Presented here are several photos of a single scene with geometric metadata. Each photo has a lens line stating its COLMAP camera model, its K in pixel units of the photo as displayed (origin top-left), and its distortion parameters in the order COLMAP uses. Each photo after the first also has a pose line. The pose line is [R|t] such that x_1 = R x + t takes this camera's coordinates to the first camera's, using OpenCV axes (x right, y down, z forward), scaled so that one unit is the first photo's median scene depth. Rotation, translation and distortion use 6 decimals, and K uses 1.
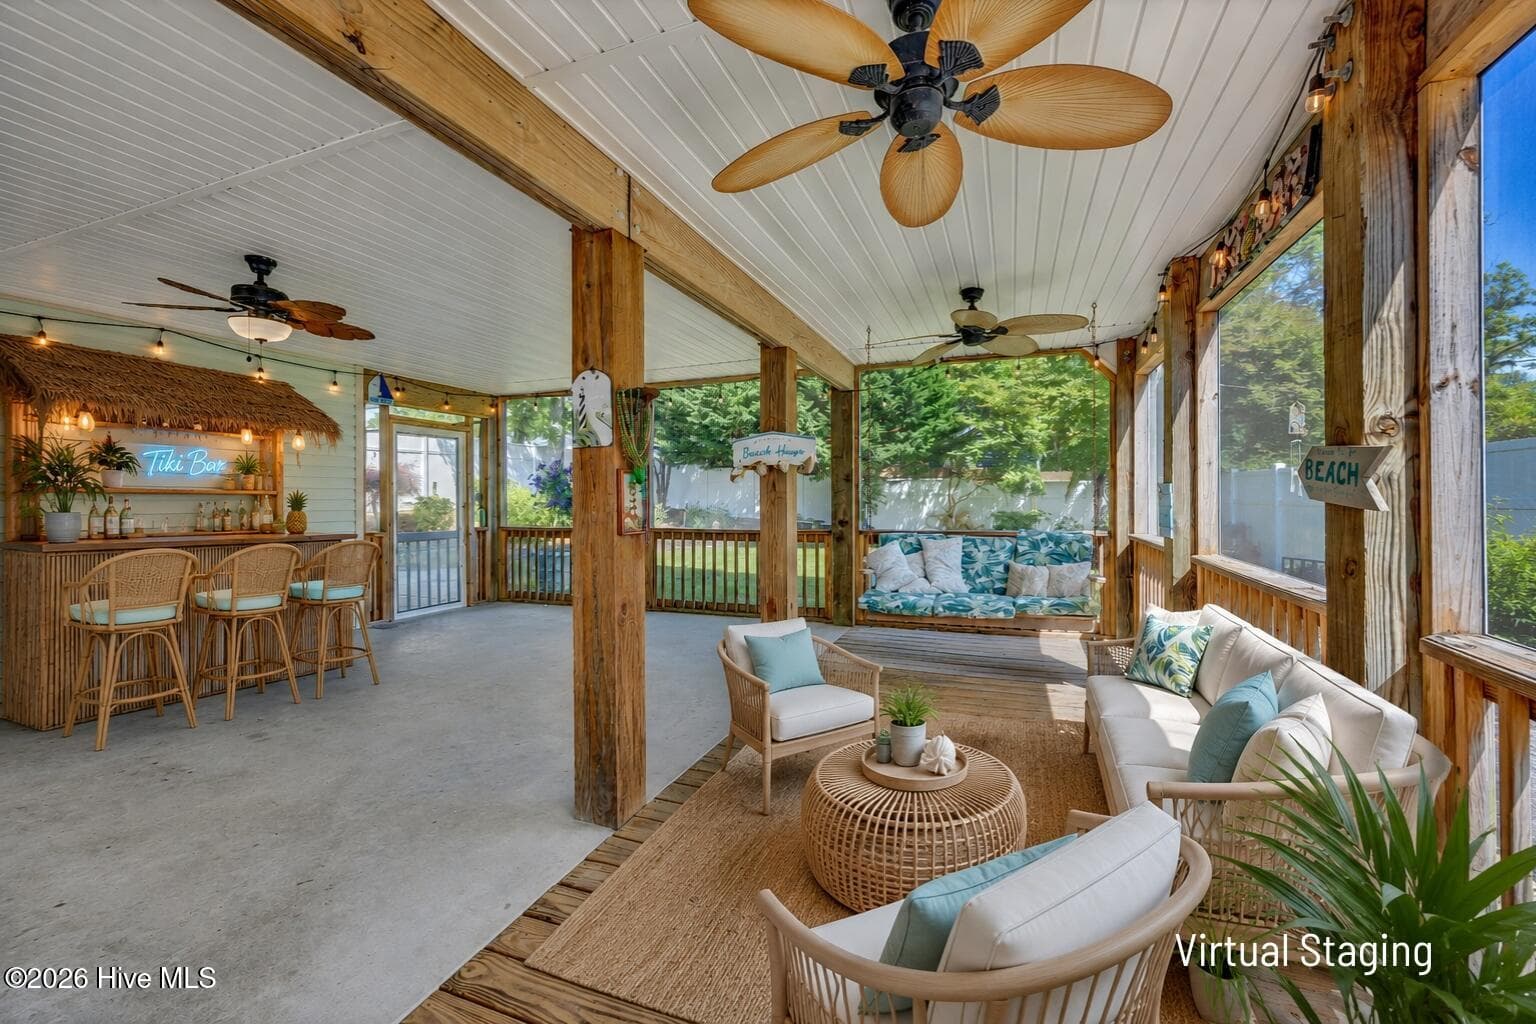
lens RADIAL K [[600.4, 0, 793.0], [0, 600.4, 507.6], [0, 0, 1]] dist [-0.000363, -0.000444]
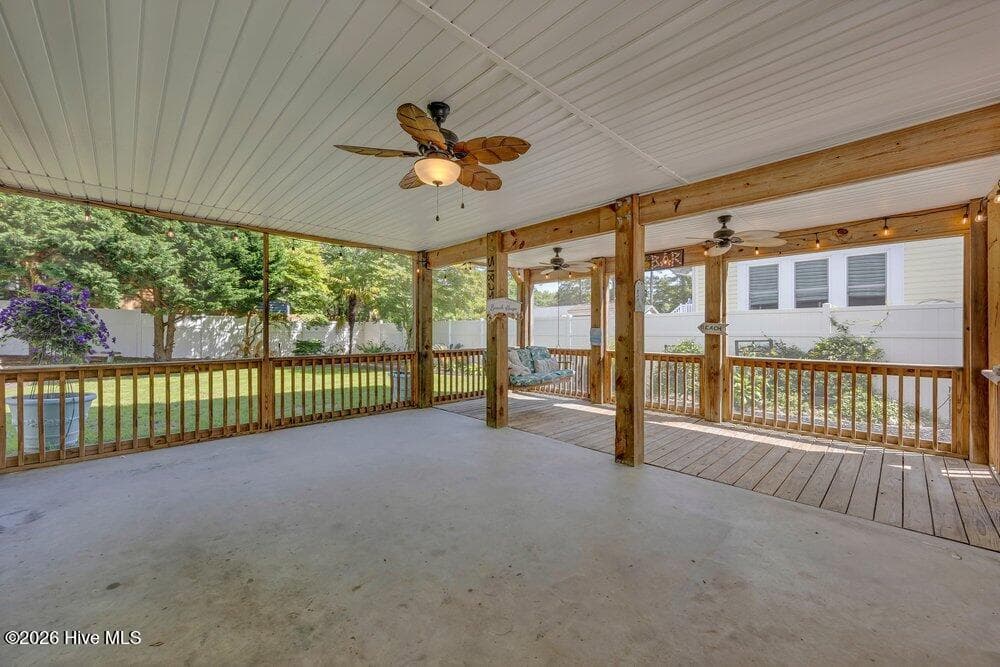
lens RADIAL K [[390.9, 0, 516.3], [0, 390.9, 330.6], [0, 0, 1]] dist [-0.000363, -0.000444]
pose [[0.421472, 0.008518, 0.906801, -0.604354], [0.009349, 0.999862, -0.013737, -0.001301], [-0.906793, 0.014268, 0.421335, 0.238128]]
